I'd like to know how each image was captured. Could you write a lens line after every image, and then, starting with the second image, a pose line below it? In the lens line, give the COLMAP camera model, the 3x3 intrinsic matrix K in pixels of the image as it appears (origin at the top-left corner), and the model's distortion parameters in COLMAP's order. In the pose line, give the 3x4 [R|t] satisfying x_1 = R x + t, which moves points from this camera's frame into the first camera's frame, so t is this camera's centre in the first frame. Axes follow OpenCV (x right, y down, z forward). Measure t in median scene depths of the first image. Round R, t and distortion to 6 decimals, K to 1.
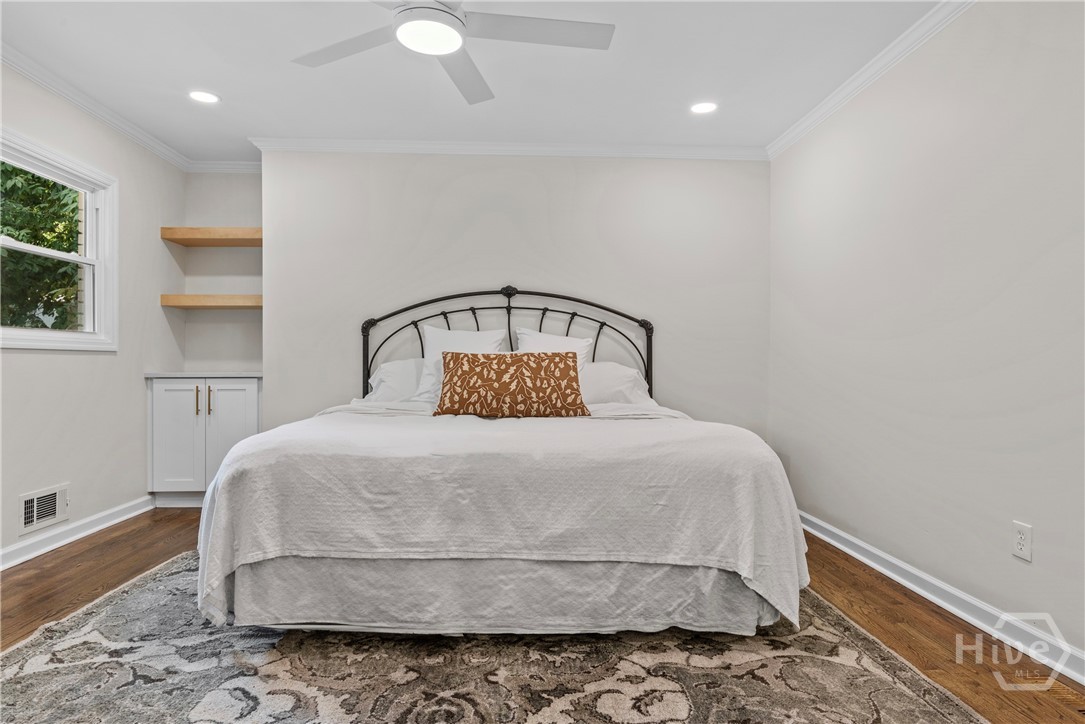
lens RADIAL K [[619.9, 0, 539.3], [0, 619.9, 365.6], [0, 0, 1]] dist [-0.003064, -0.000962]
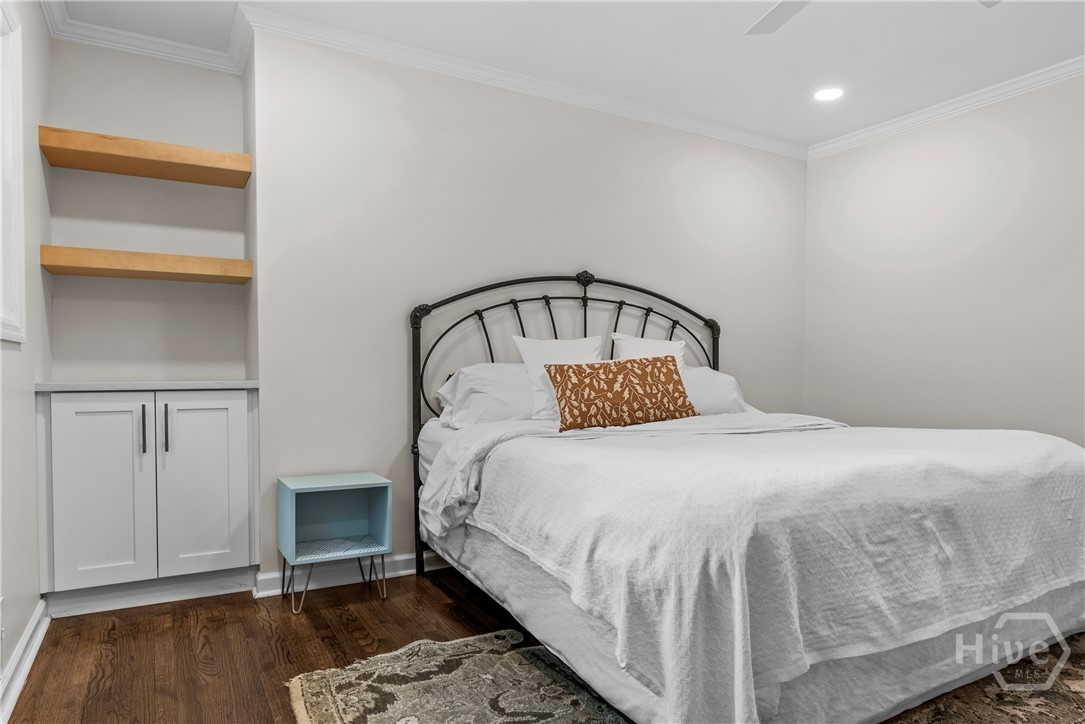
lens RADIAL K [[670.5, 0, 543.3], [0, 670.5, 384.4], [0, 0, 1]] dist [0.002825, -0.000278]
pose [[0.887026, -0.010260, 0.461606, -0.532712], [0.001015, 0.999794, 0.020273, 0.000758], [-0.461719, -0.017514, 0.886853, 0.261792]]
